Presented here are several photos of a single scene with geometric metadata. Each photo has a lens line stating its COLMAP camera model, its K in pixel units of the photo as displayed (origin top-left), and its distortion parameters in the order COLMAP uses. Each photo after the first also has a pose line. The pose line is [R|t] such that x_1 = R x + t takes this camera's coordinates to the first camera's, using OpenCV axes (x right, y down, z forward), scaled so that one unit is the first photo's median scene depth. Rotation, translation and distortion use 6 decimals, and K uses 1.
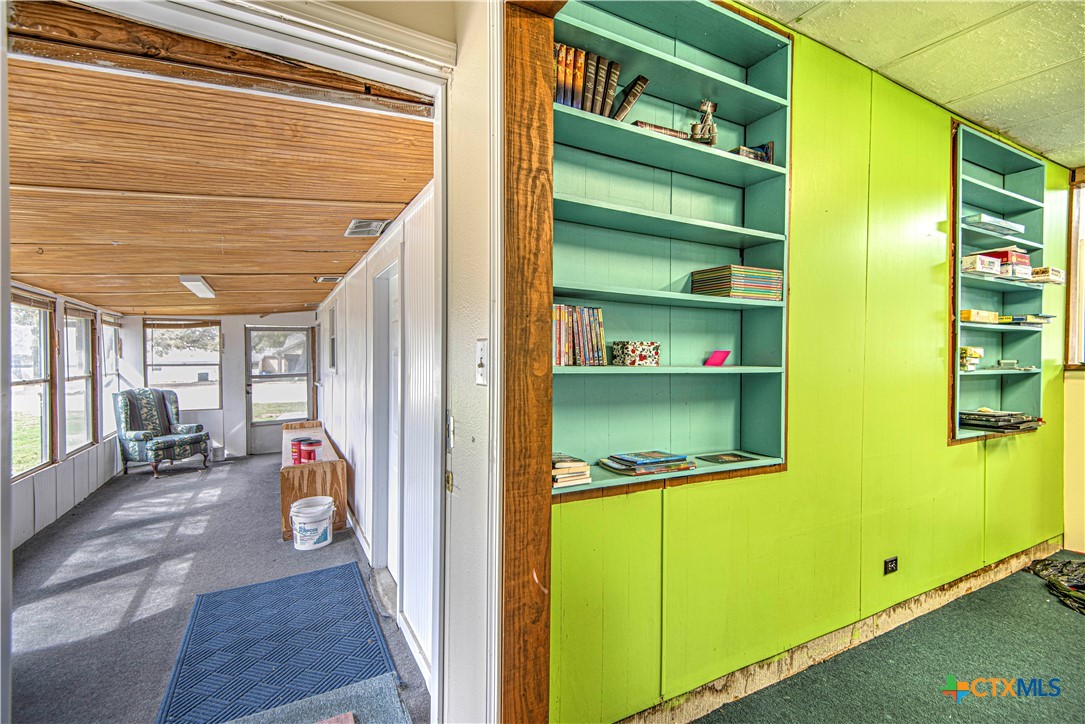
lens RADIAL K [[485.9, 0, 543.9], [0, 485.9, 356.7], [0, 0, 1]] dist [0.004069, -0.001161]
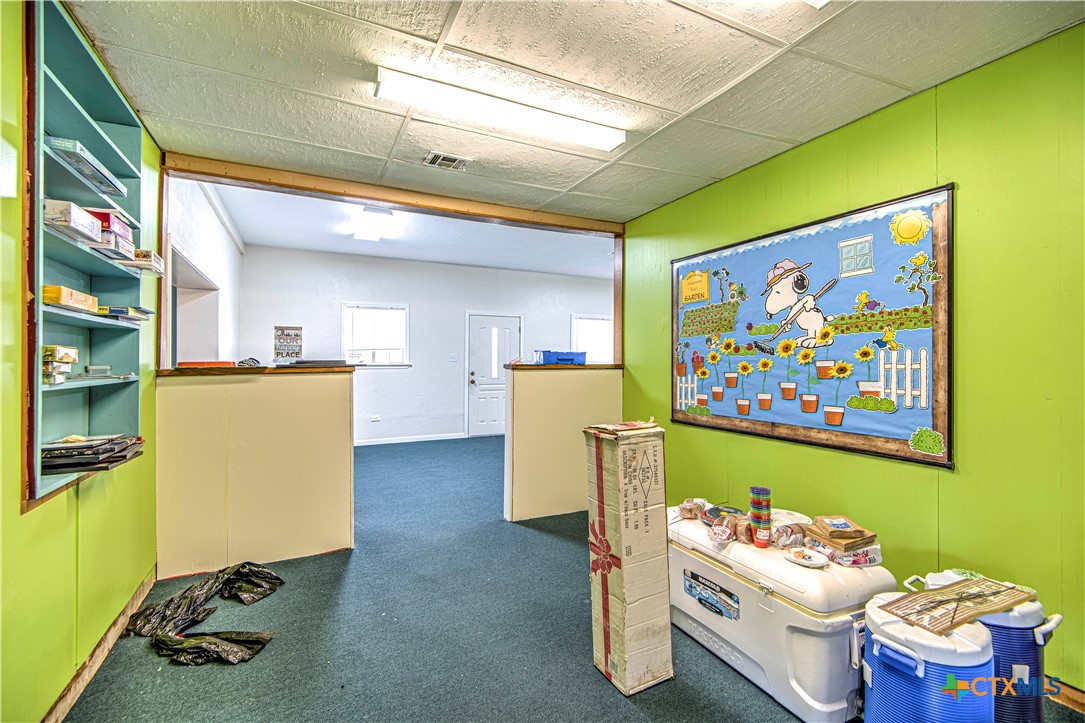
lens RADIAL K [[485.9, 0, 544.2], [0, 485.9, 356.9], [0, 0, 1]] dist [0.004069, -0.001161]
pose [[0.015791, 0.002257, 0.999873, 0.231759], [0.008367, 0.999962, -0.002390, 0.000706], [-0.999840, 0.008404, 0.015772, 0.330528]]
